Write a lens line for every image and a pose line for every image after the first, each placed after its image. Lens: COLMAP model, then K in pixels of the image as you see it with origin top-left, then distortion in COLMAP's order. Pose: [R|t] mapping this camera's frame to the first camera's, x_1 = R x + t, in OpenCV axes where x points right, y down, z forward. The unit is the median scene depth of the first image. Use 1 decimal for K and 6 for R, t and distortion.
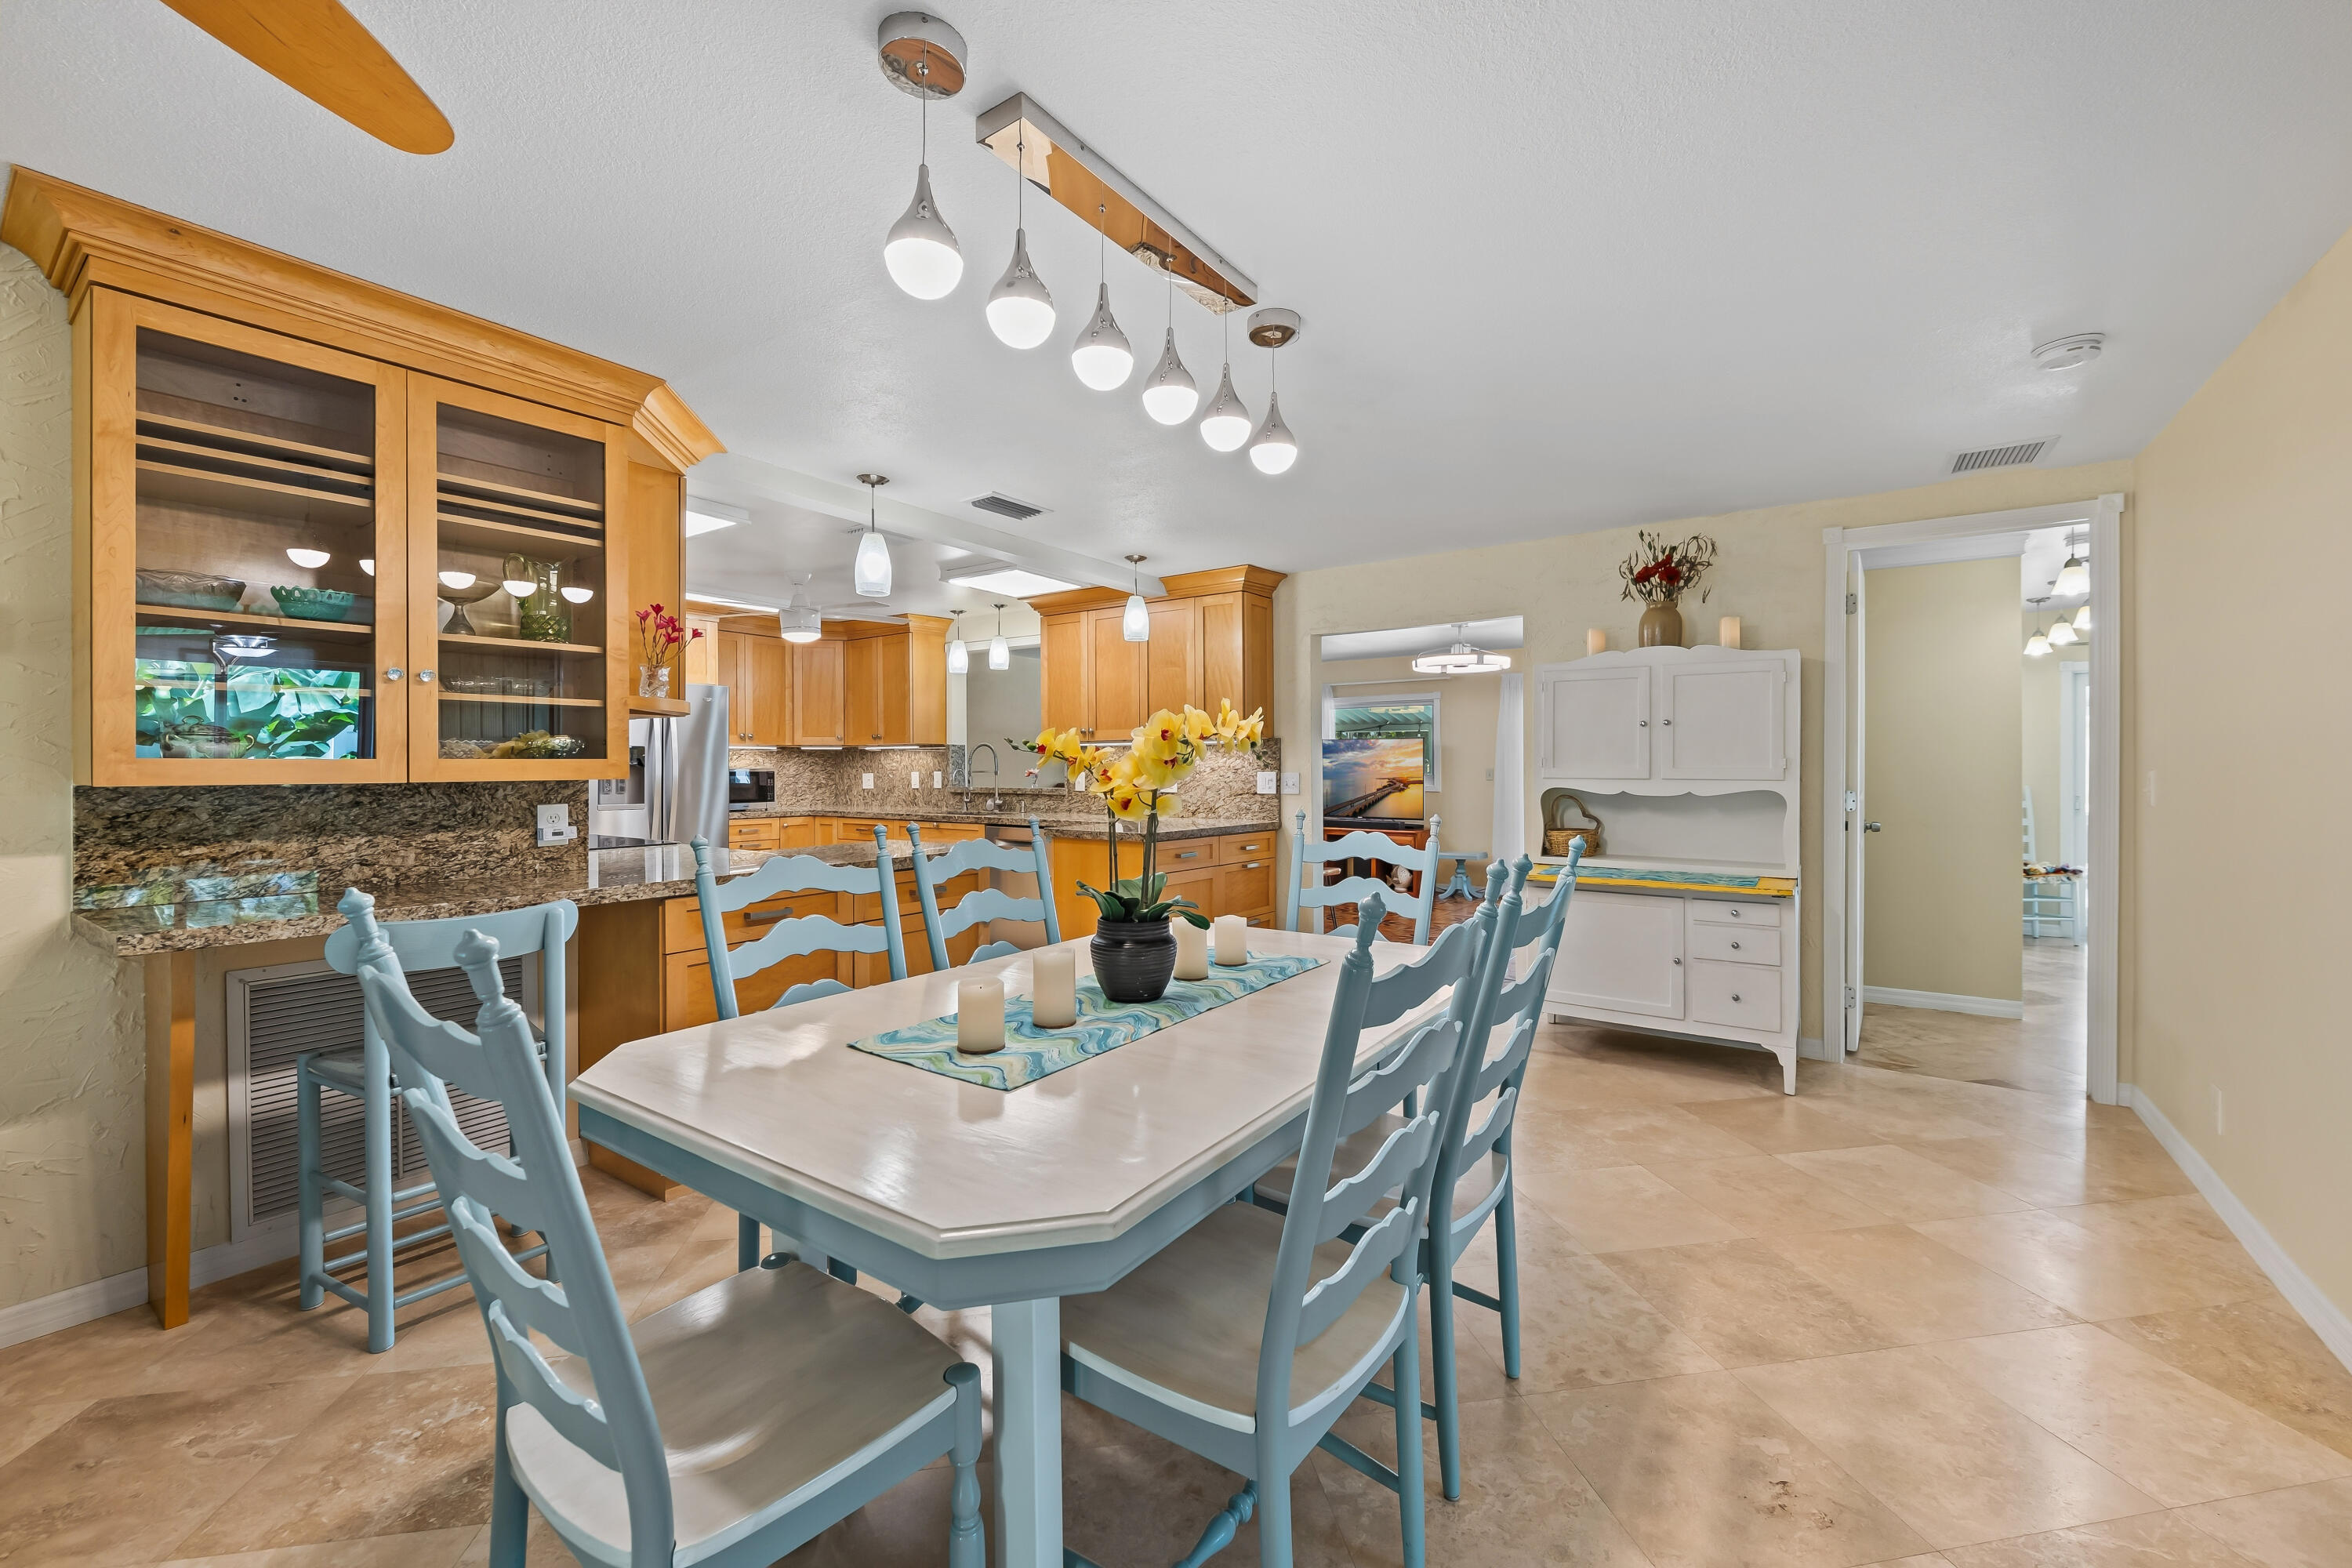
lens RADIAL K [[935.6, 0, 1183.9], [0, 935.6, 772.2], [0, 0, 1]] dist [0.001370, -0.002681]
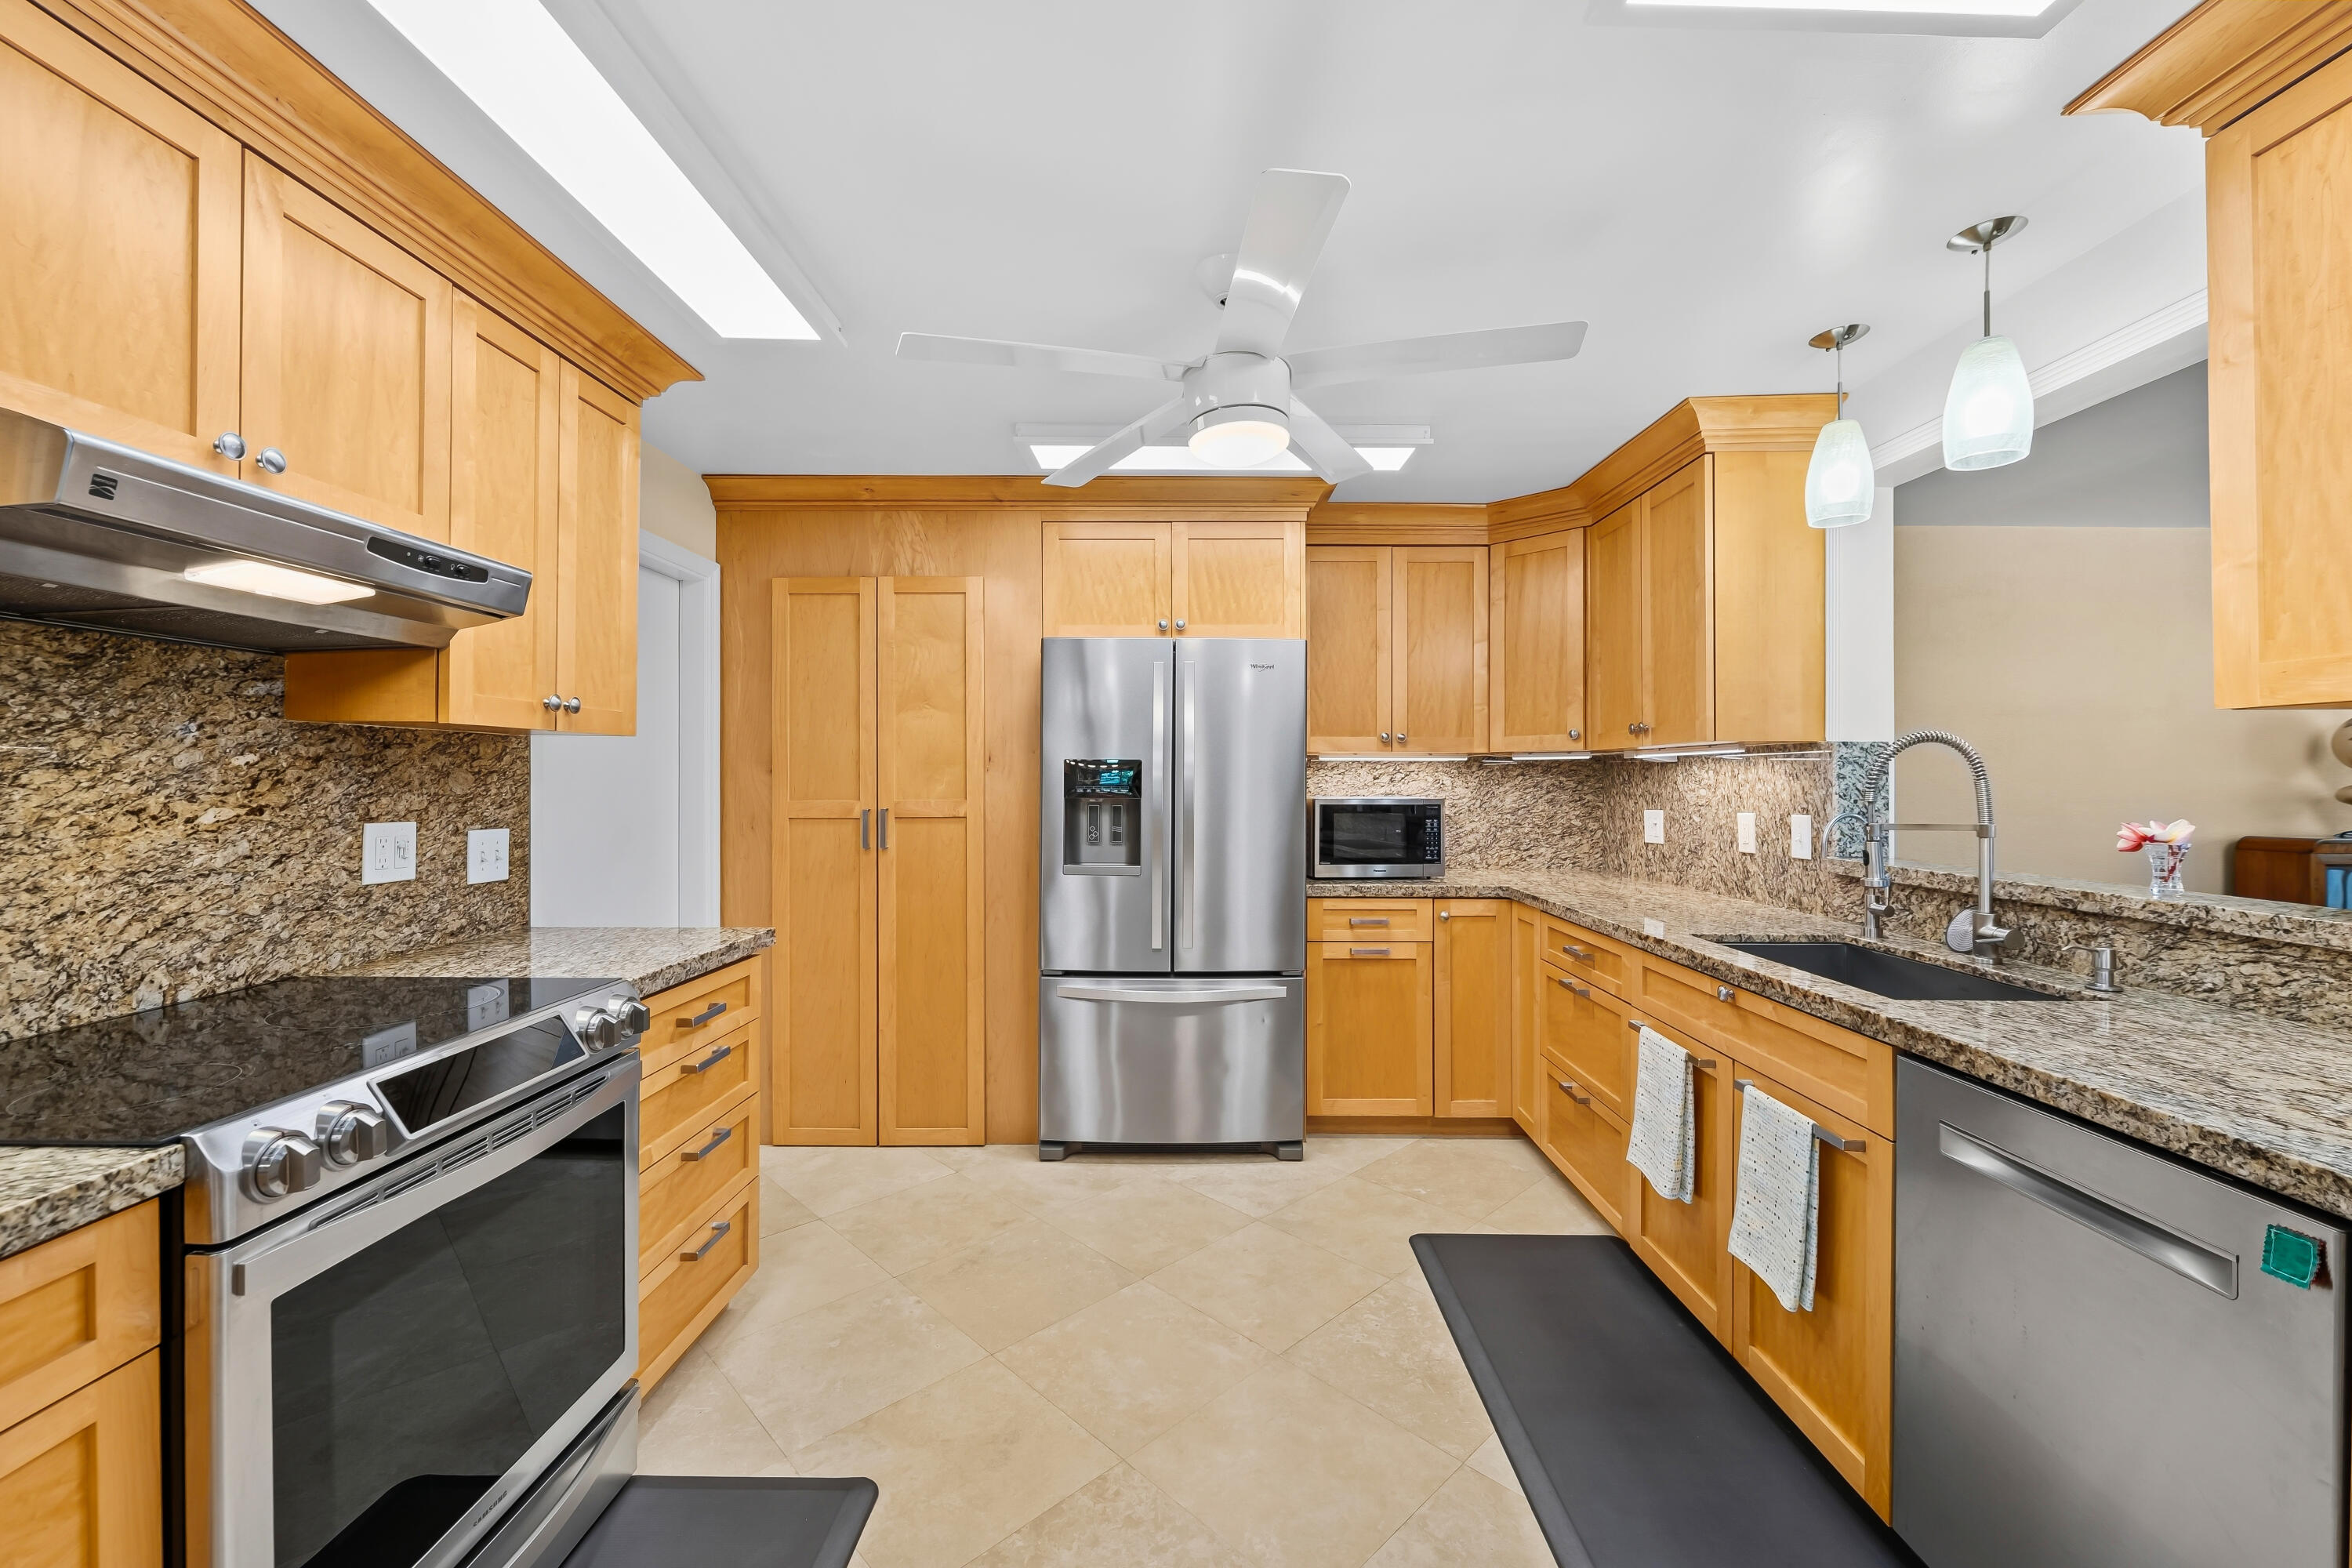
lens RADIAL K [[935.6, 0, 1182.5], [0, 935.6, 777.3], [0, 0, 1]] dist [0.001370, -0.002681]
pose [[0.568794, 0.000390, -0.822480, -0.123562], [-0.006124, 0.999974, -0.003761, -0.016638], [0.822457, 0.007176, 0.568782, 0.759773]]
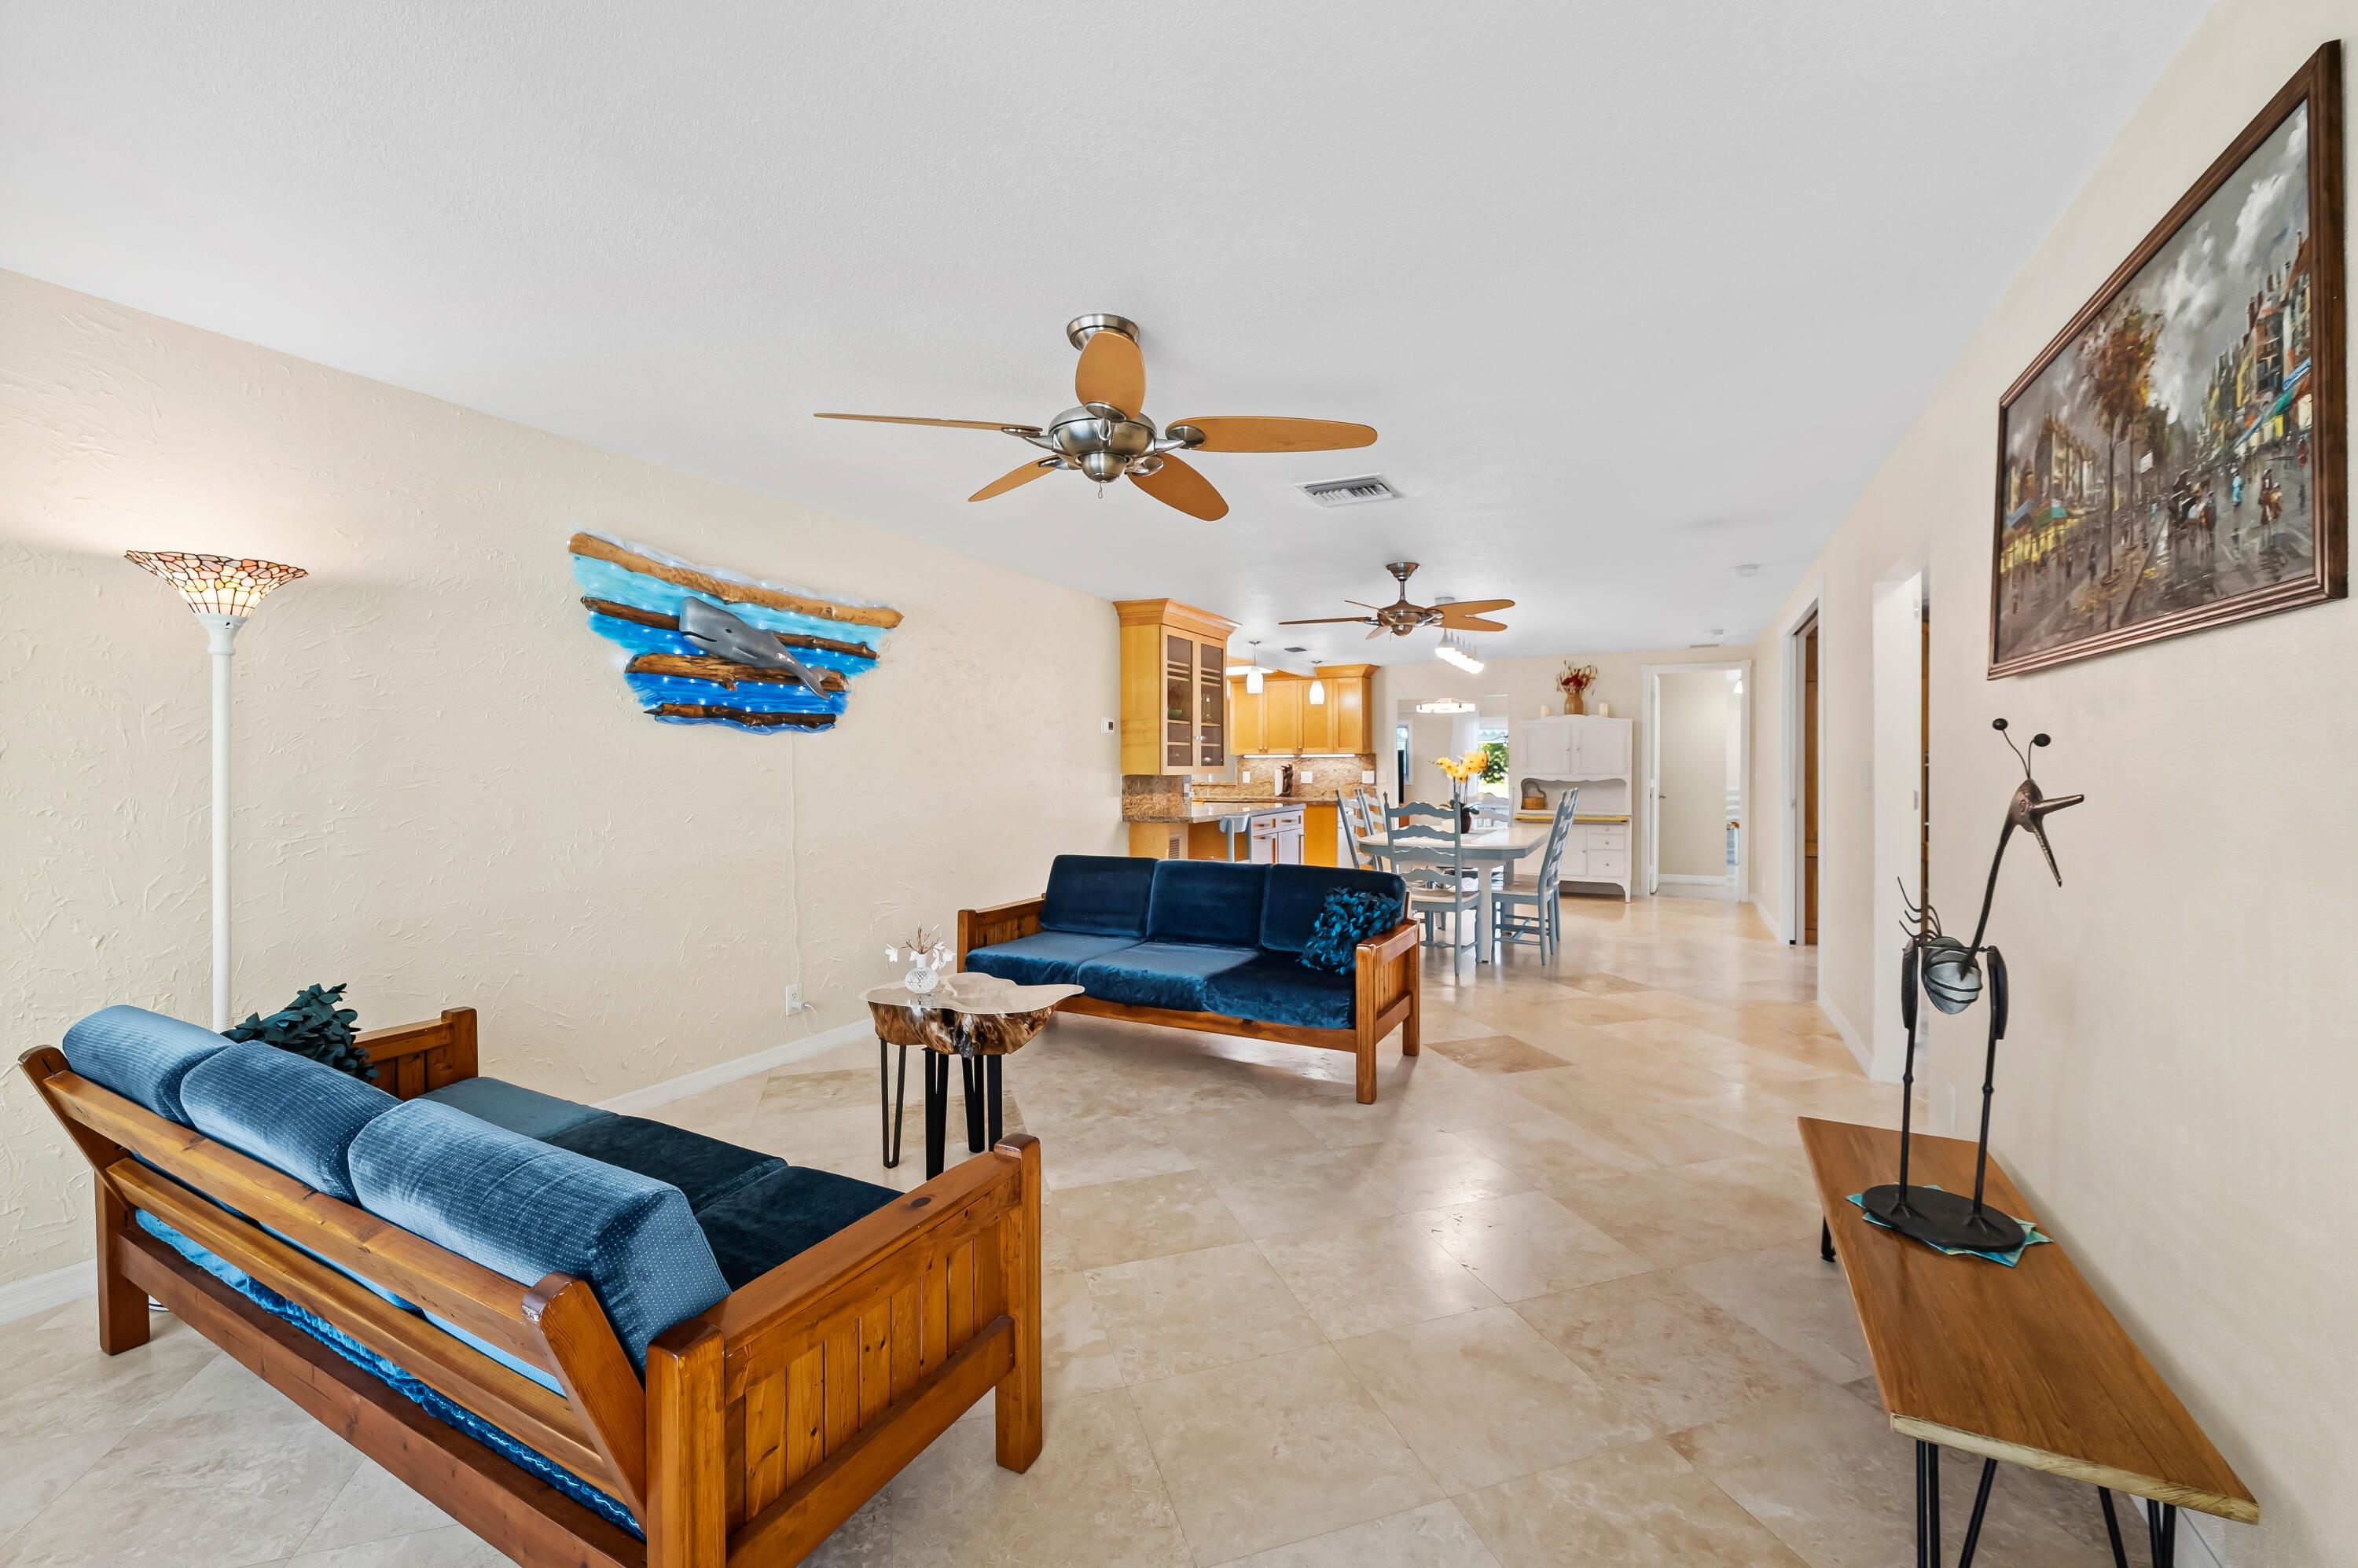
lens RADIAL K [[919.1, 0, 1186.6], [0, 919.1, 782.8], [0, 0, 1]] dist [-0.000226, 0.000007]
pose [[0.990846, -0.004747, 0.134913, -0.521842], [0.003539, 0.999951, 0.009192, 0.004051], [-0.134950, -0.008630, 0.990815, -0.779183]]
